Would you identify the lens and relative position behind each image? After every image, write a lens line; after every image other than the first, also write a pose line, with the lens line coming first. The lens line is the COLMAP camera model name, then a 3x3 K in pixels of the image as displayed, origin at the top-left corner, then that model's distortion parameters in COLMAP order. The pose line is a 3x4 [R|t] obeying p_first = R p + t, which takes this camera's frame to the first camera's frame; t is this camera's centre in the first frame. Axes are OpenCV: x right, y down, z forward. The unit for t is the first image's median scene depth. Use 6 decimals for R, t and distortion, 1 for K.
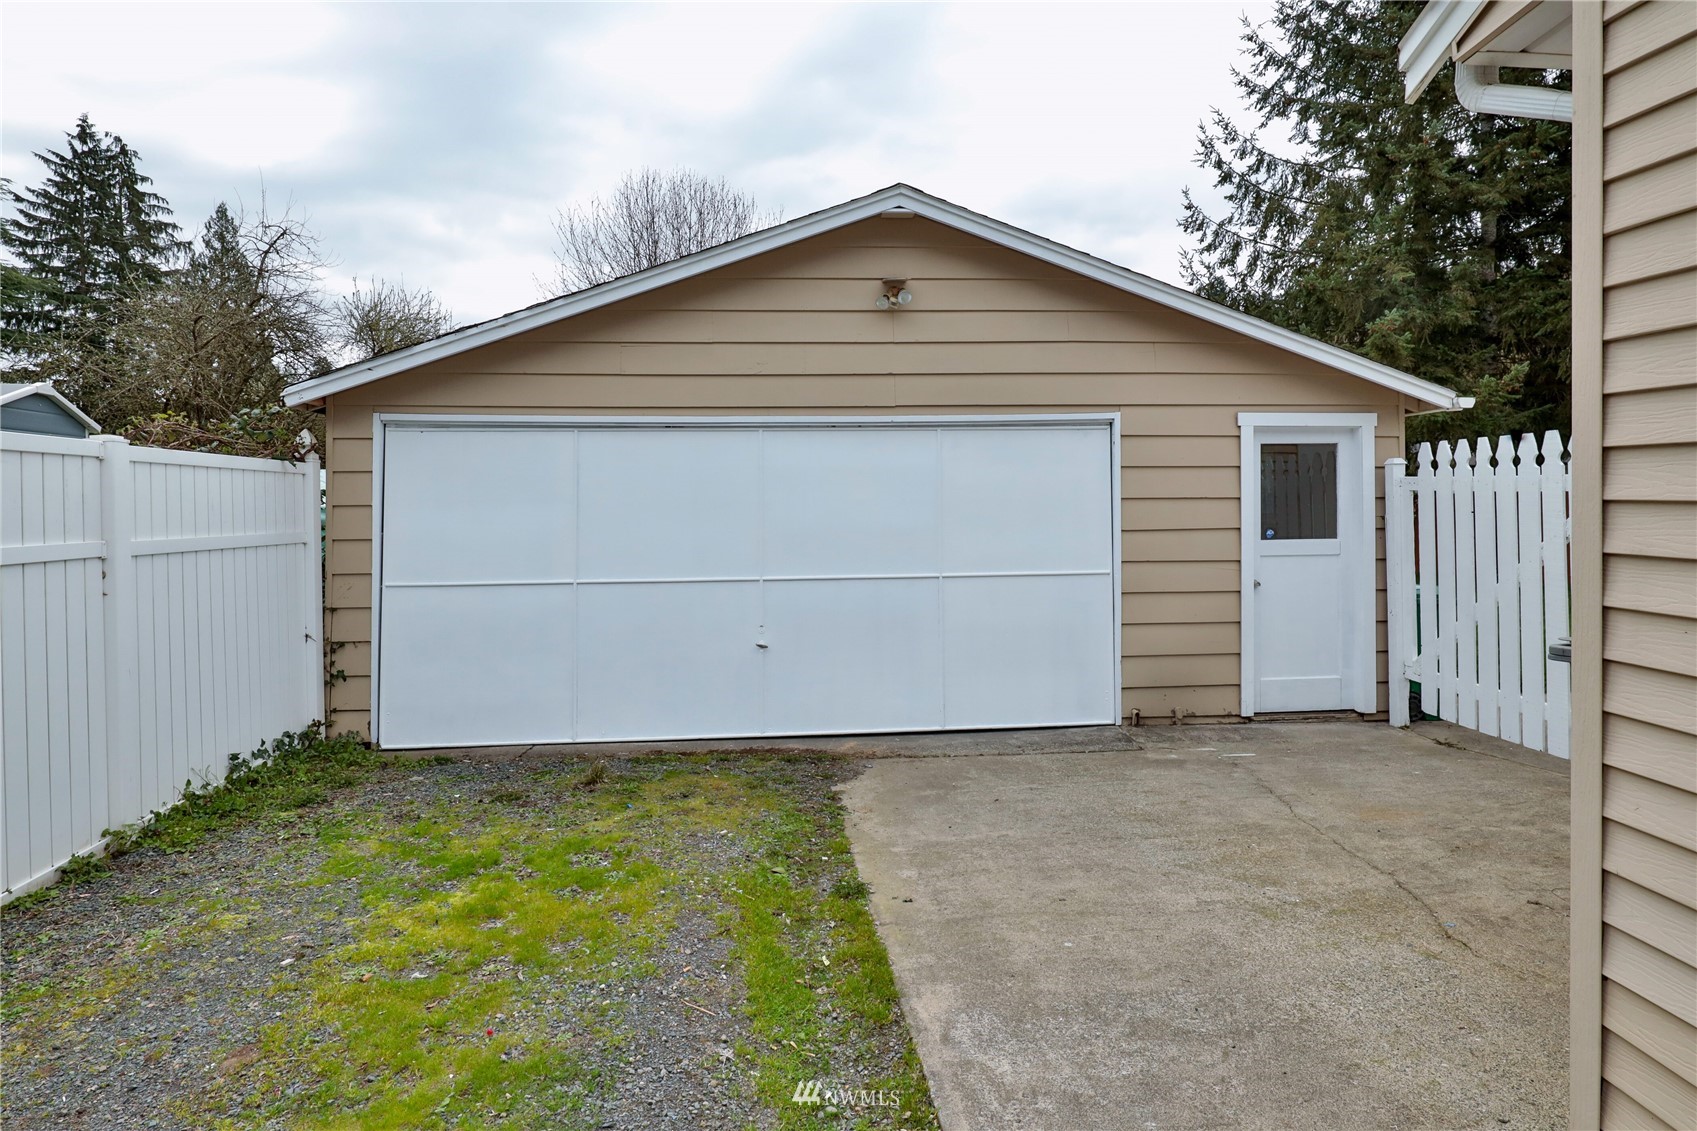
lens RADIAL K [[962.9, 0, 850.0], [0, 962.9, 531.6], [0, 0, 1]] dist [0.027023, -0.022006]
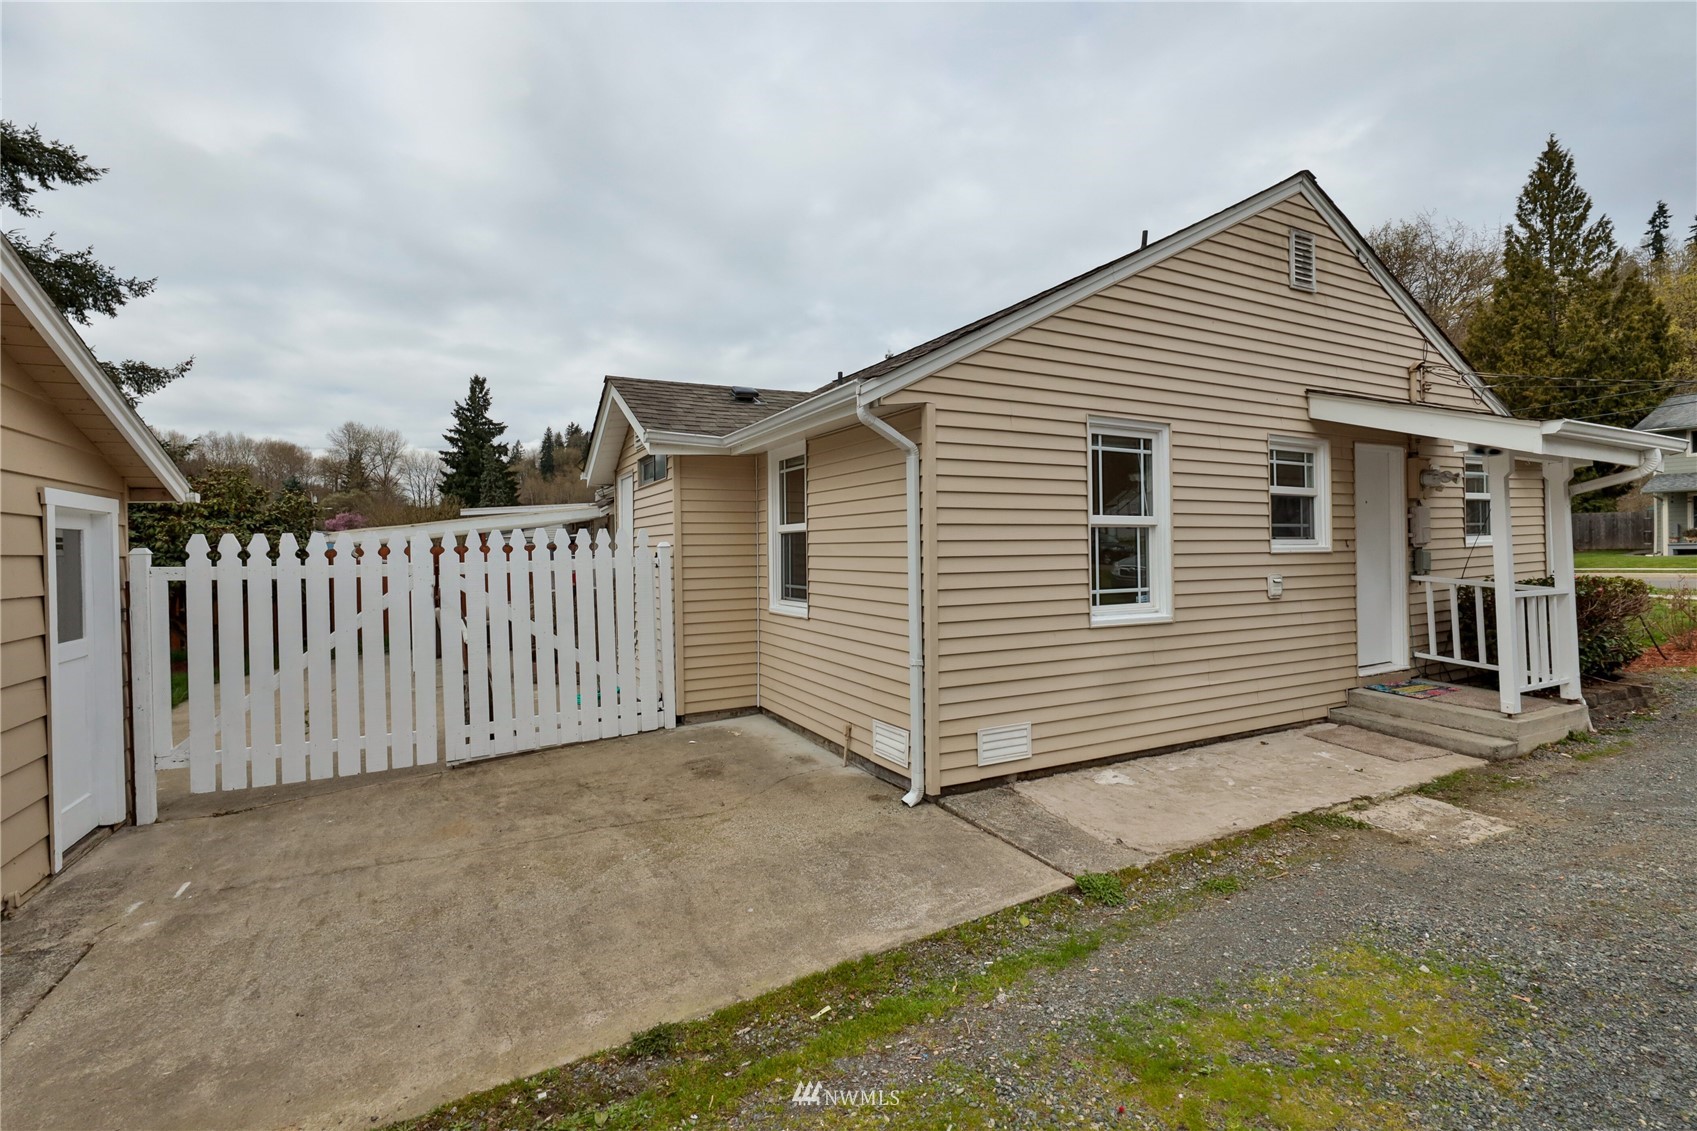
lens RADIAL K [[762.7, 0, 850.2], [0, 762.7, 557.4], [0, 0, 1]] dist [-0.001148, -0.000083]
pose [[-0.379922, 0.004354, 0.925008, -0.628240], [0.054106, 0.998381, 0.017524, -0.062266], [-0.923435, 0.056706, -0.379543, 0.951700]]
